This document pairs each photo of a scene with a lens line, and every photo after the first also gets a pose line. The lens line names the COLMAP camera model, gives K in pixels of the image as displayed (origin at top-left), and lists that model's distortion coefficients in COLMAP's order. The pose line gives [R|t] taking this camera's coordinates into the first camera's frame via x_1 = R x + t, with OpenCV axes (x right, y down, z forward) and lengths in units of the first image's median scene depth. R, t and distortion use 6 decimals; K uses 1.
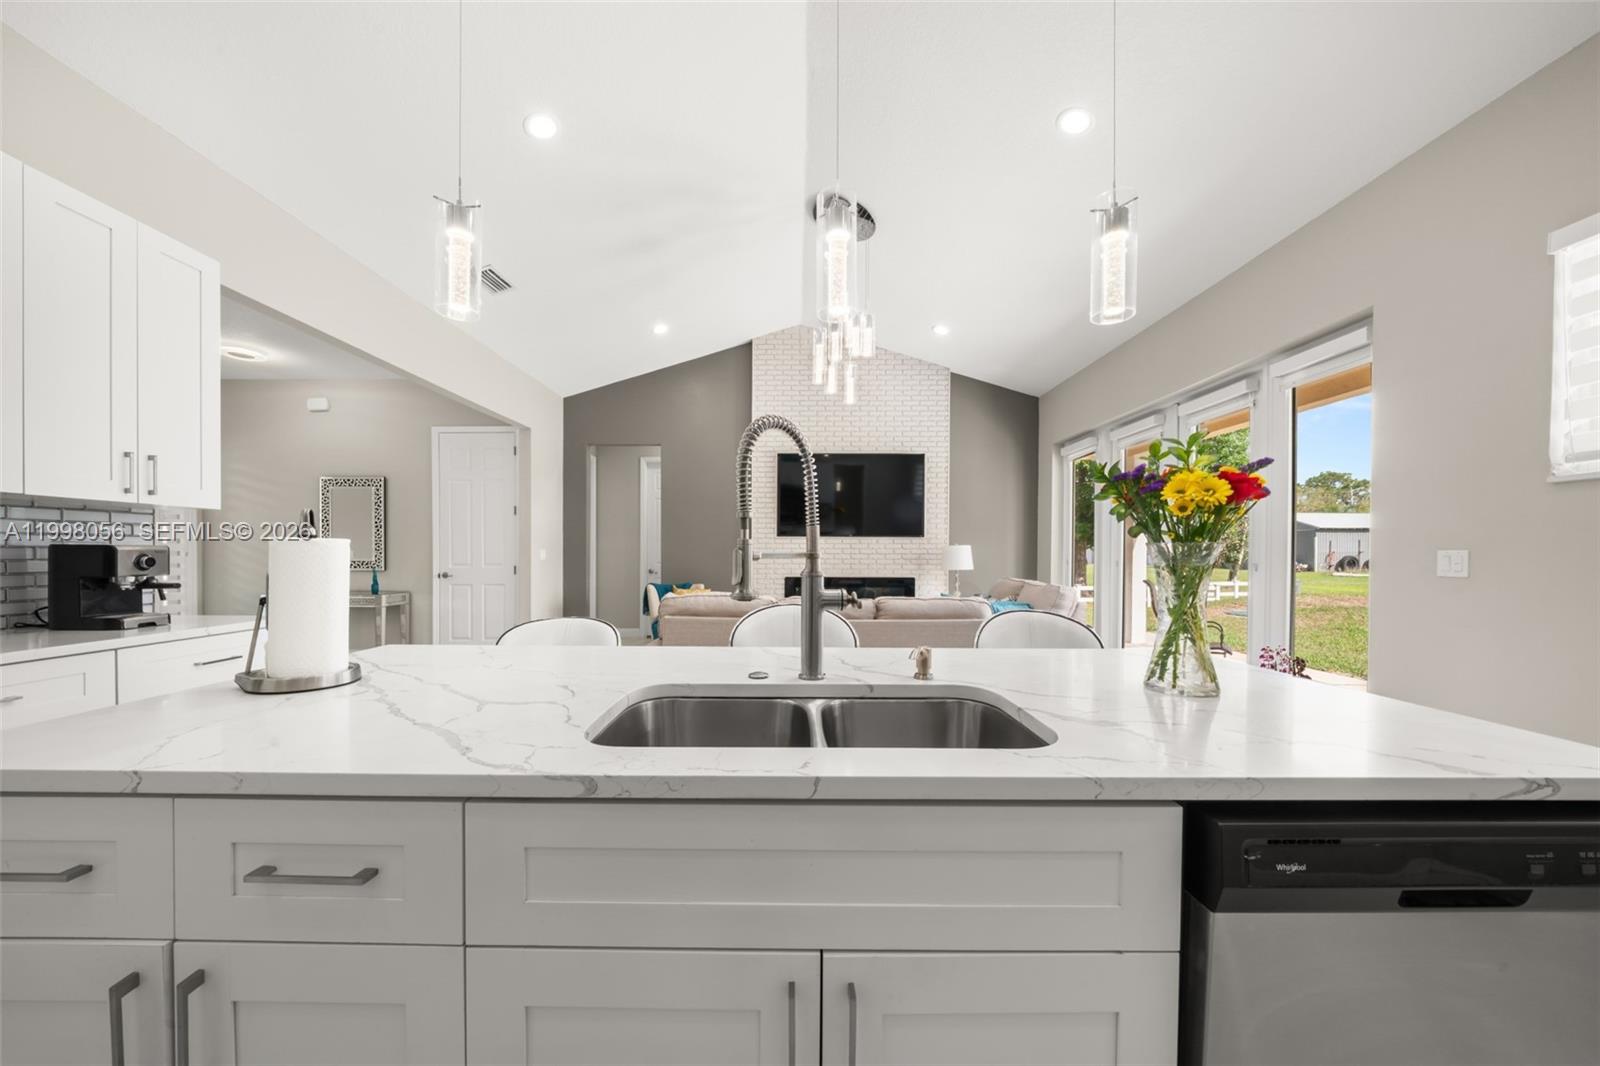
lens RADIAL K [[556.1, 0, 793.4], [0, 556.1, 550.1], [0, 0, 1]] dist [-0.000155, 0.000327]
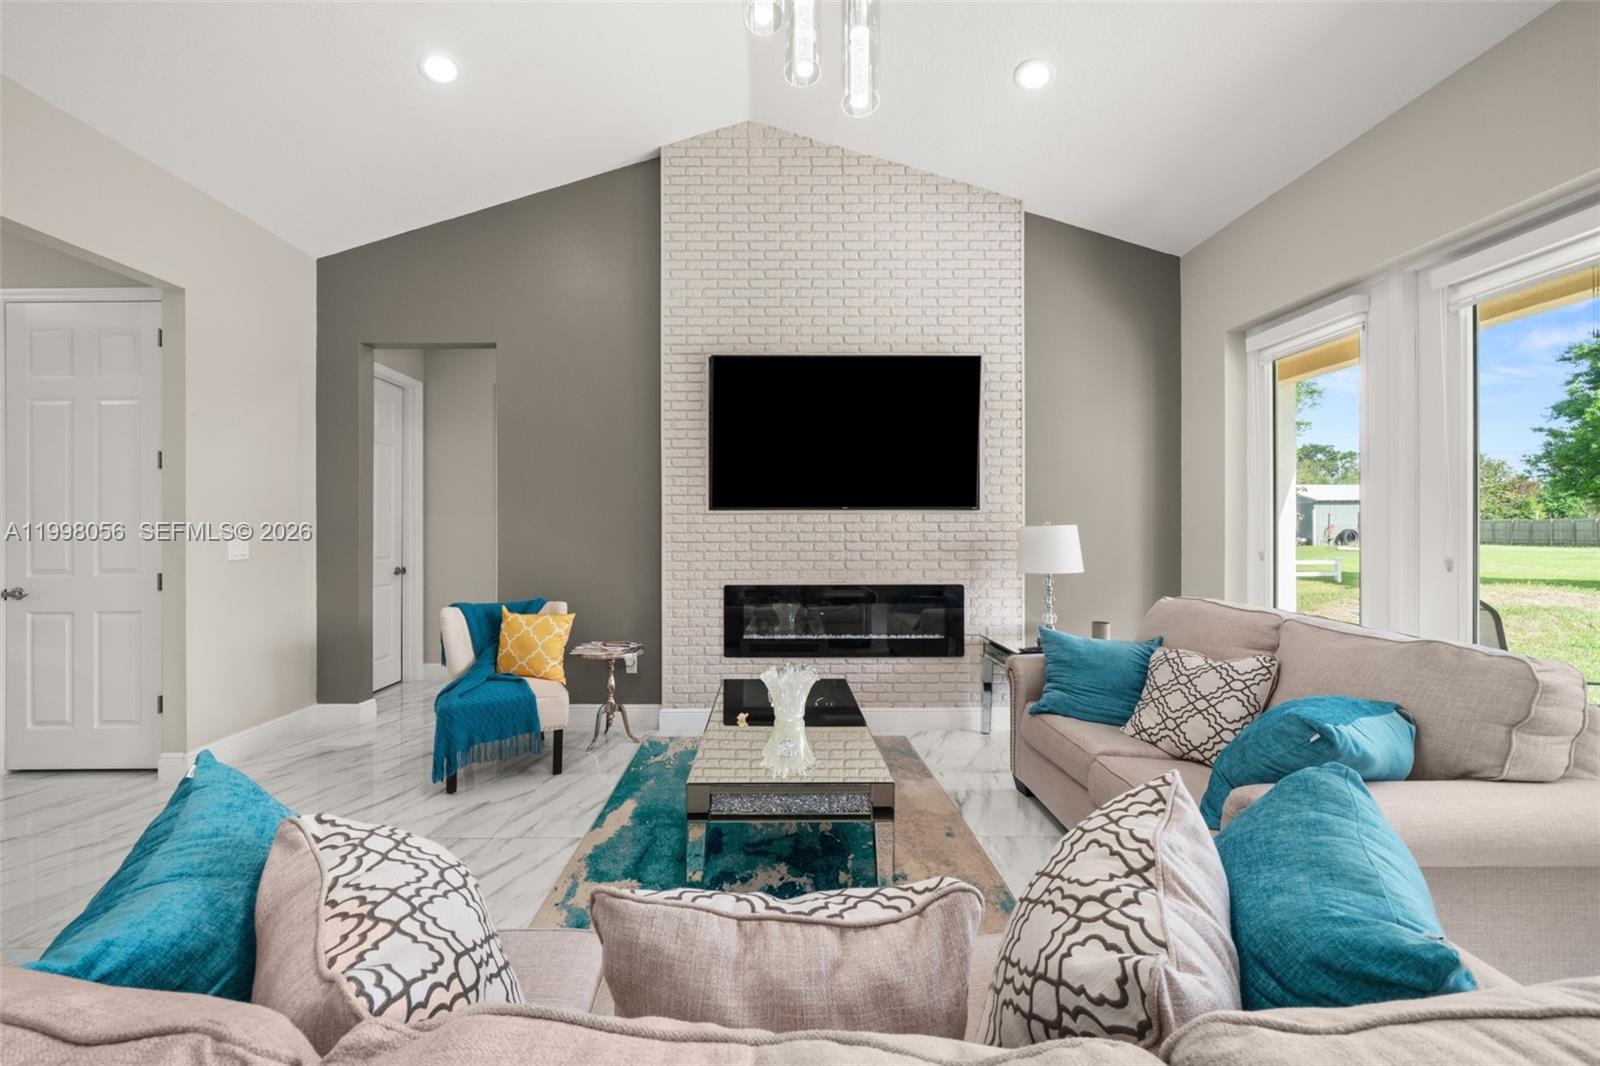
lens RADIAL K [[556.1, 0, 796.7], [0, 556.1, 523.9], [0, 0, 1]] dist [-0.000155, 0.000327]
pose [[0.999110, -0.007289, 0.041554, 0.032919], [0.007463, 0.999964, -0.004056, -0.008476], [-0.041523, 0.004362, 0.999128, 0.454276]]
